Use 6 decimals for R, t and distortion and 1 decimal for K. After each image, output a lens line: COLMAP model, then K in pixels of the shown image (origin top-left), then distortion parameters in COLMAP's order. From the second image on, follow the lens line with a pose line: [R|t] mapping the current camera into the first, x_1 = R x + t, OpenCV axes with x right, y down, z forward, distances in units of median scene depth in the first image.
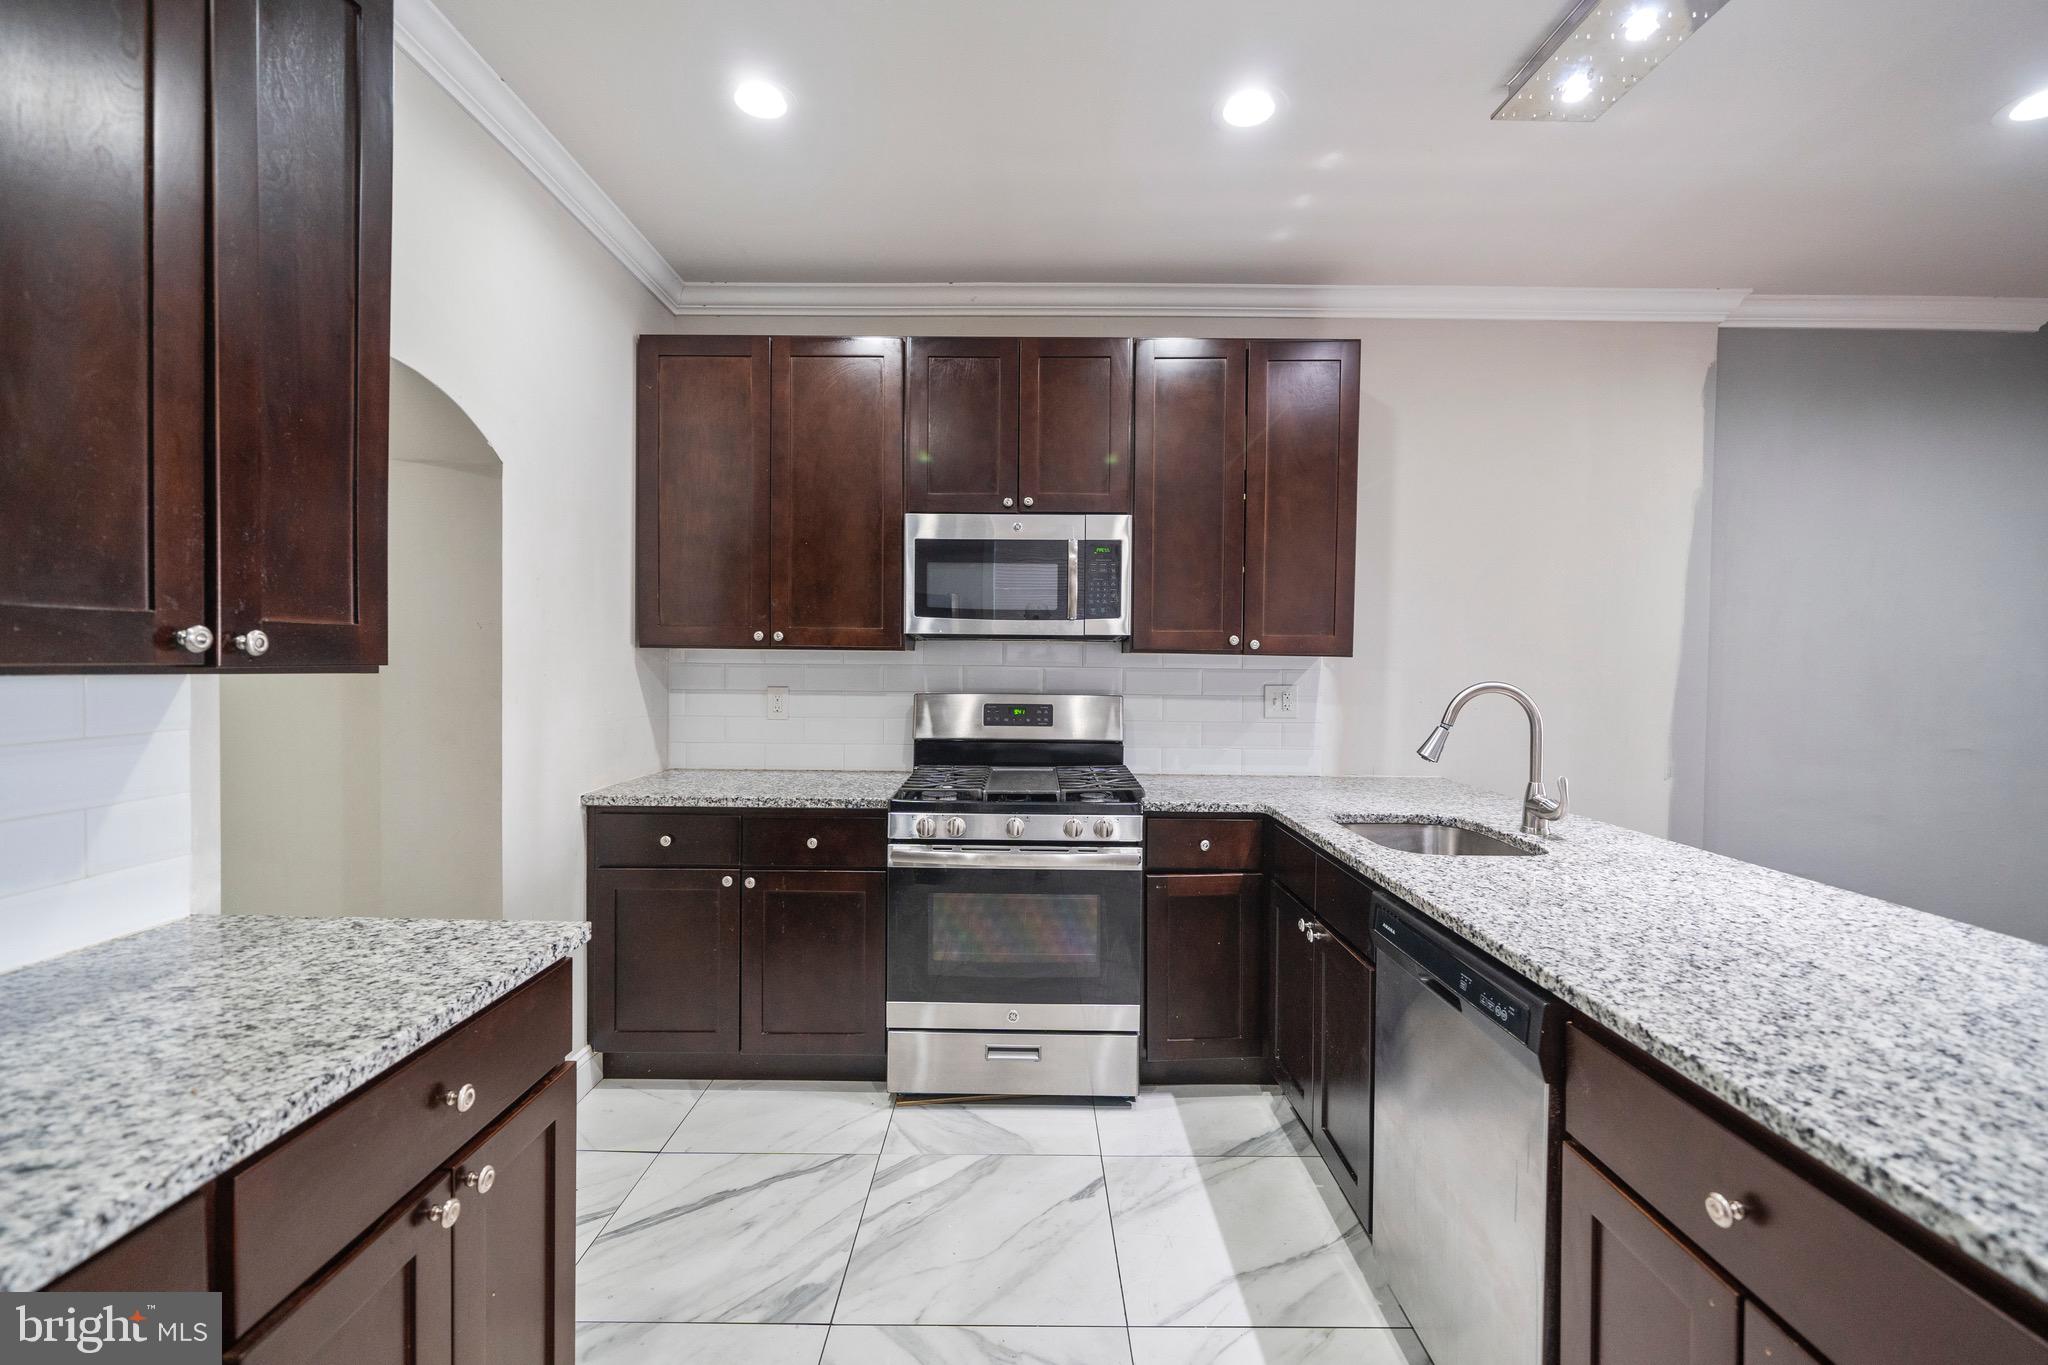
lens RADIAL K [[866.3, 0, 1019.3], [0, 866.3, 676.9], [0, 0, 1]] dist [0.002074, 0.000142]
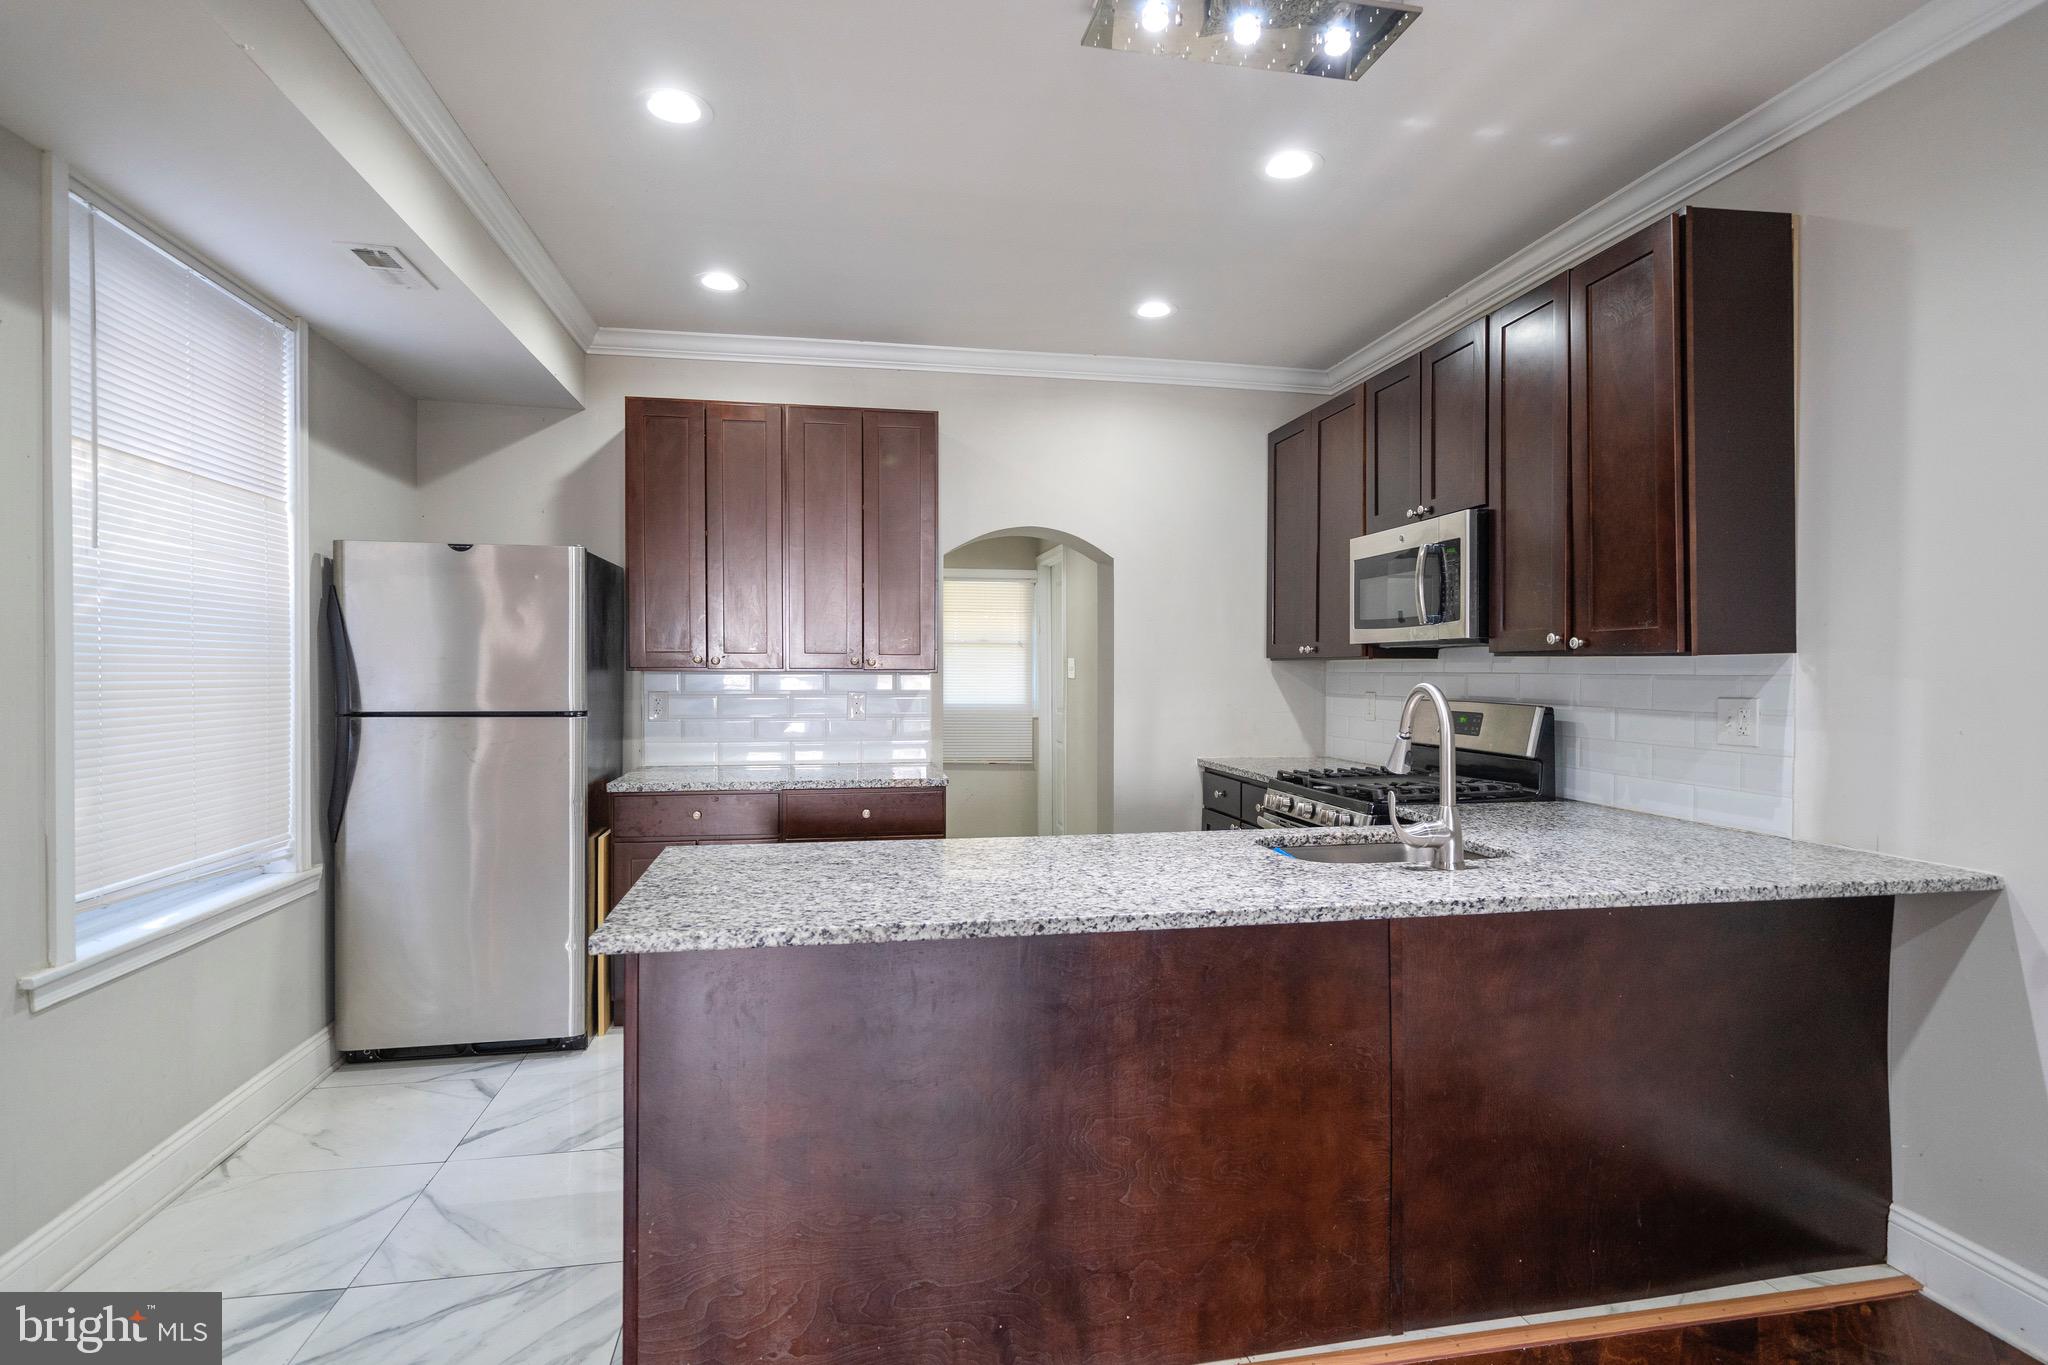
lens RADIAL K [[1038.0, 0, 1024.0], [0, 1038.0, 682.5], [0, 0, 1]] dist [0.000478, -0.000080]
pose [[0.194667, 0.001664, -0.980868, 1.131058], [-0.020938, 0.999778, -0.002460, 0.012697], [0.980646, 0.021017, 0.194659, 0.317654]]
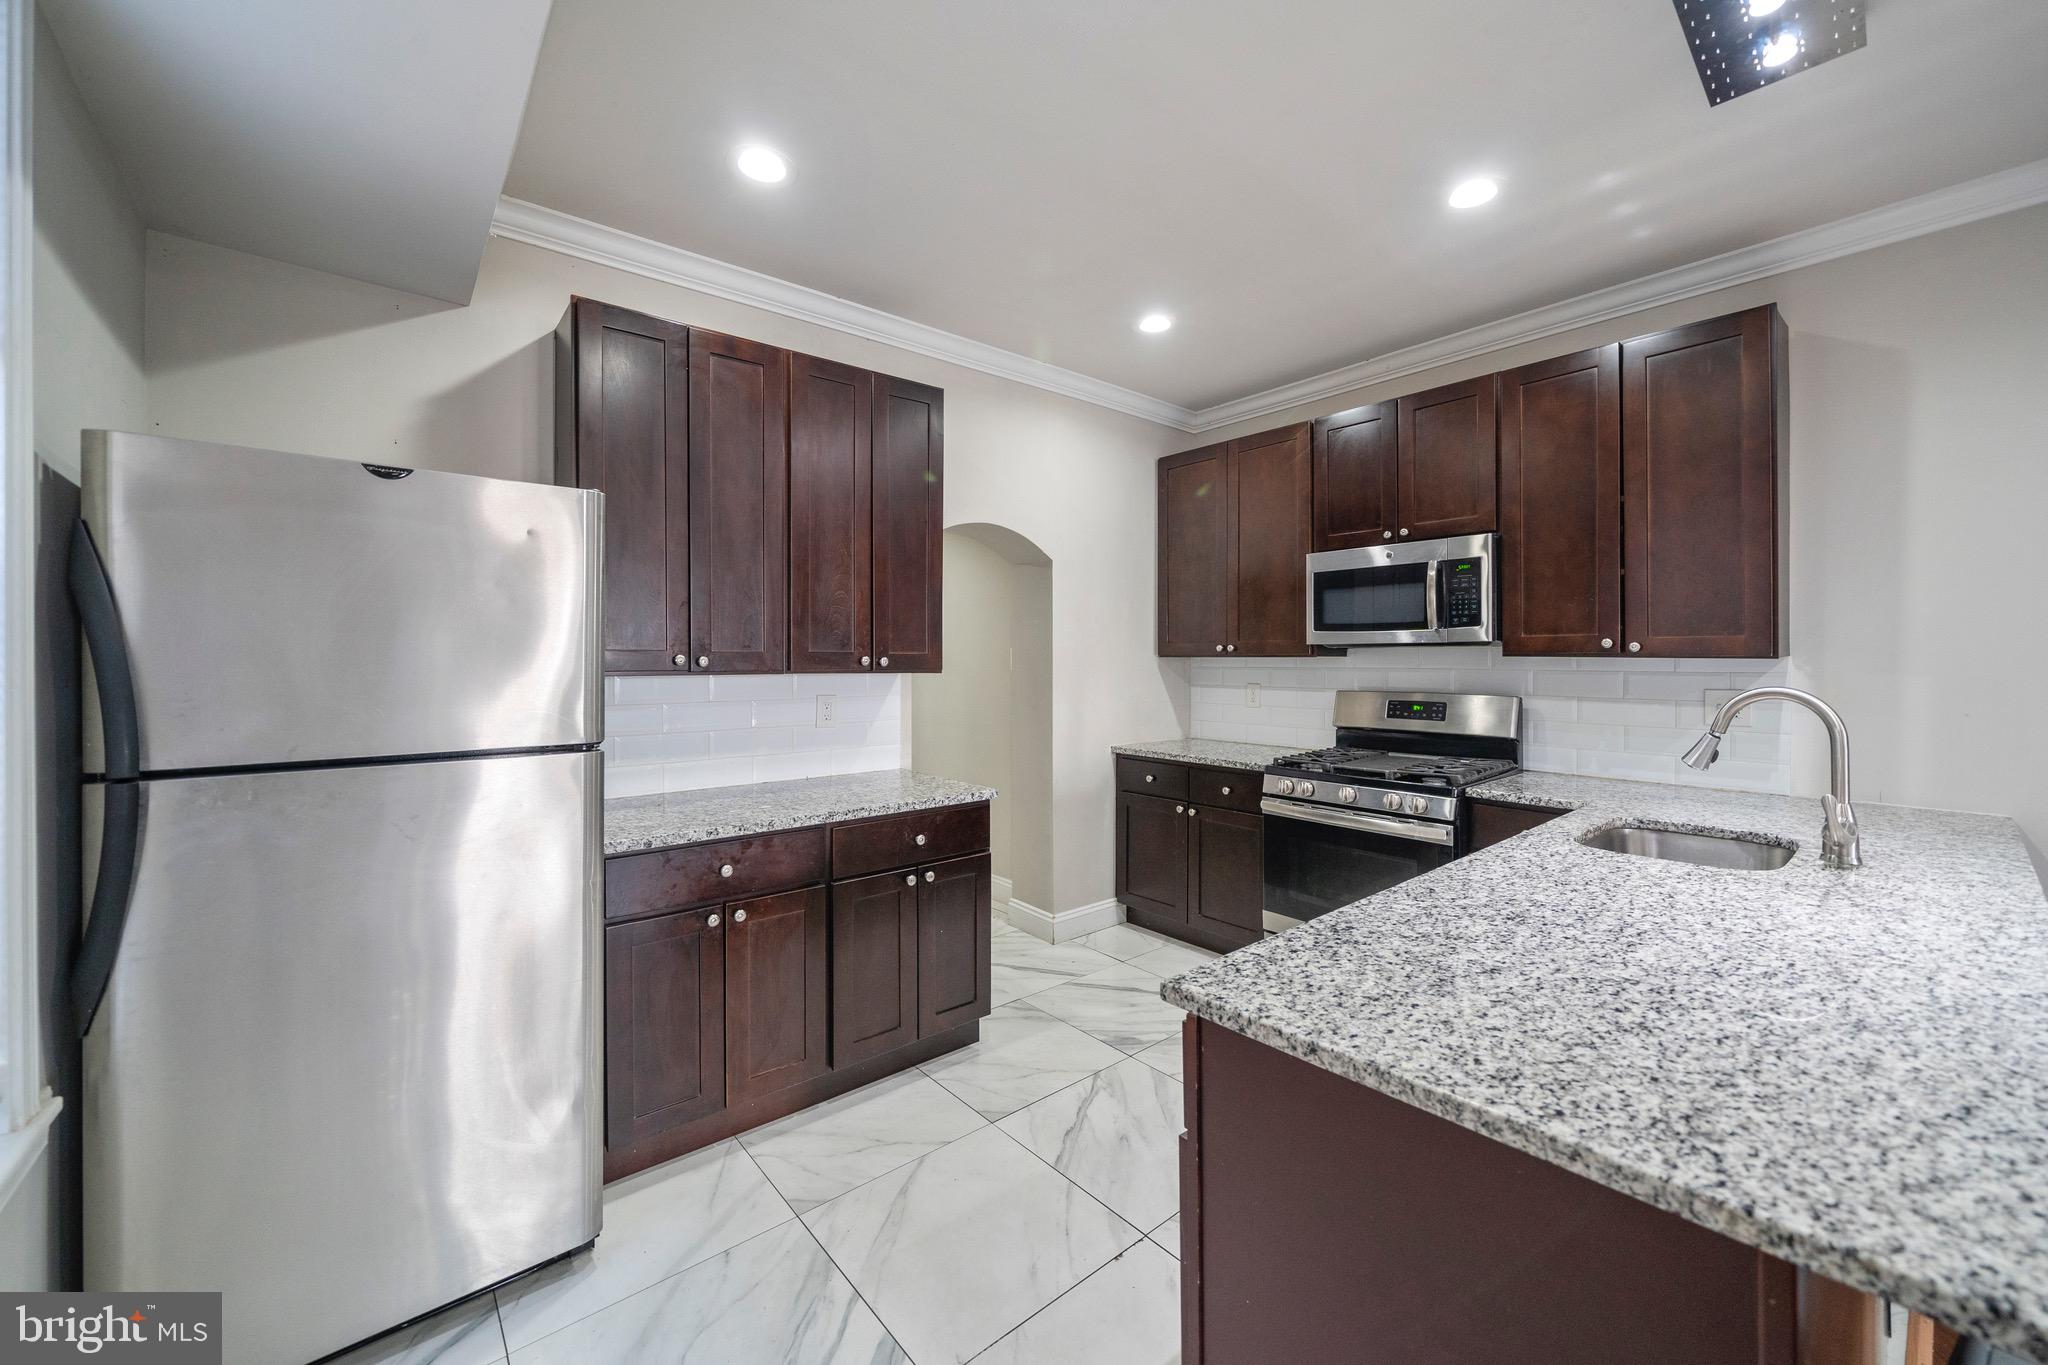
lens RADIAL K [[787.1, 0, 1033.6], [0, 787.1, 658.0], [0, 0, 1]] dist [-0.001511, -0.000130]
pose [[0.650448, -0.010802, -0.759474, 0.513087], [-0.007032, 0.999770, -0.020243, -0.001968], [0.759519, 0.018507, 0.650222, -0.099971]]
